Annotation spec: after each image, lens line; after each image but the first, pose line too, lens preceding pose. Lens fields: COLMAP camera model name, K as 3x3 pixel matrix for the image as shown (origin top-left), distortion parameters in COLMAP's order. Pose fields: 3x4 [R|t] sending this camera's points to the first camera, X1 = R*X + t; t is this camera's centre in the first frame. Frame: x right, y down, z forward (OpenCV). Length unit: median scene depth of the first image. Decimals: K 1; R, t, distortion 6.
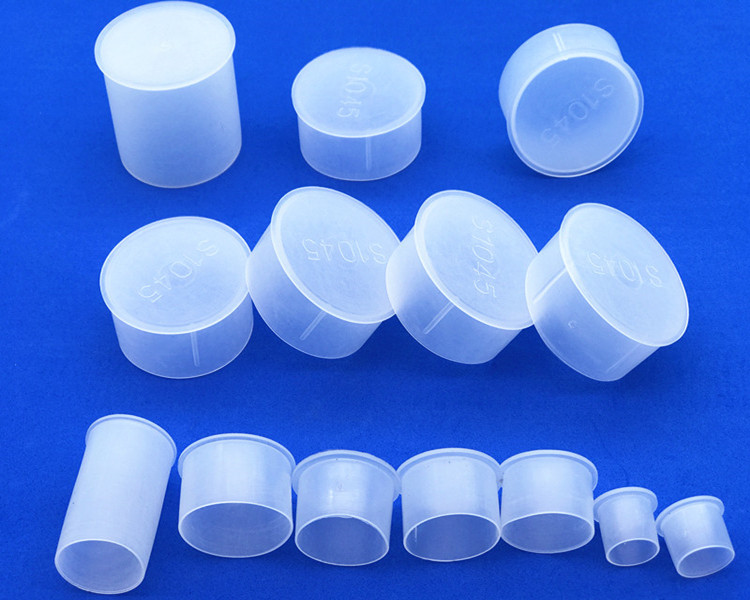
lens RADIAL K [[1314.8, 0, 377.0], [0, 1314.8, 303.1], [0, 0, 1]] dist [0.001104, 0.000000]
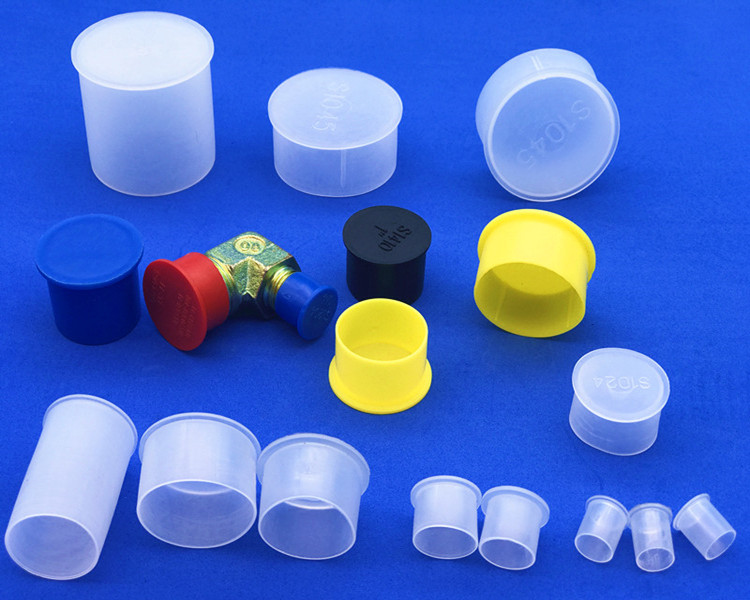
lens RADIAL K [[1314.8, 0, 374.8], [0, 1314.8, 303.2], [0, 0, 1]] dist [0.001104, 0.000000]
pose [[0.998792, 0.037800, 0.031383, -0.011719], [-0.034985, 0.995693, -0.085854, 0.083279], [-0.034493, 0.084652, 0.995813, 0.023605]]
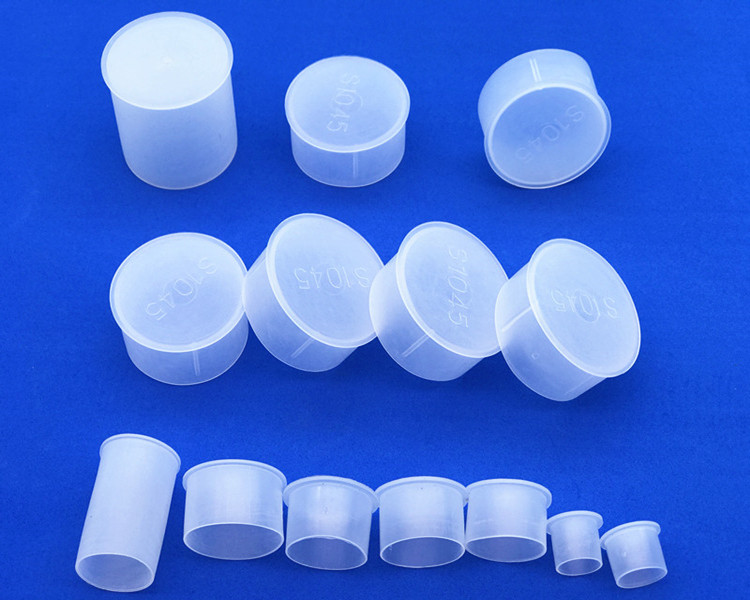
lens RADIAL K [[1314.8, 0, 371.3], [0, 1314.8, 300.1], [0, 0, 1]] dist [0.001104, 0.000000]
pose [[0.999680, 0.021393, 0.013515, -0.006626], [-0.022733, 0.993852, 0.108360, -0.139790], [-0.011113, -0.108633, 0.994020, -0.099425]]
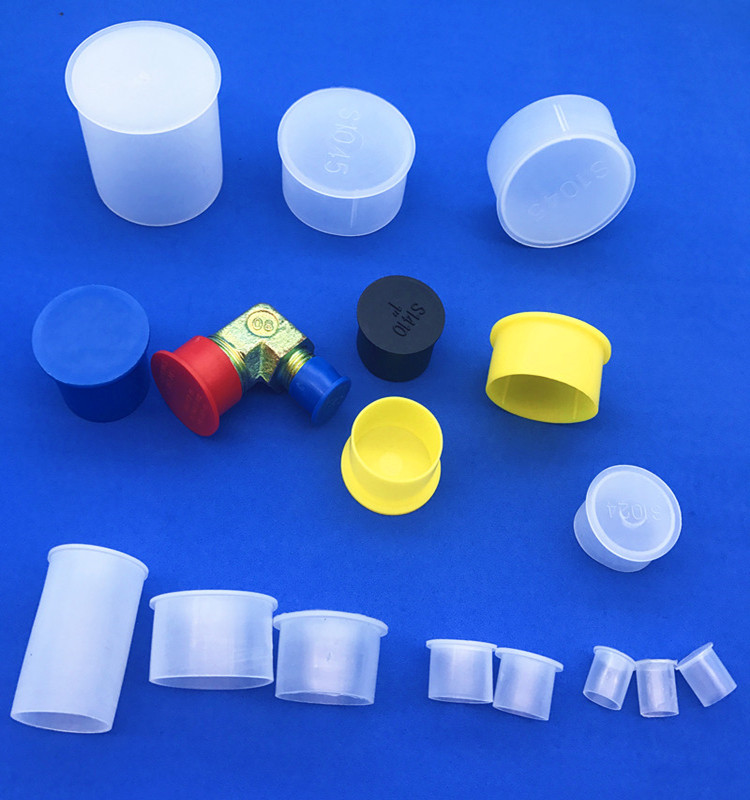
lens RADIAL K [[914.1, 0, 388.3], [0, 914.1, 413.3], [0, 0, 1]] dist [0.004883, 0.000000]
pose [[0.992165, 0.055840, 0.111757, -0.056657], [-0.080962, 0.968674, 0.234766, -0.151198], [-0.095147, -0.241974, 0.965606, 0.347854]]
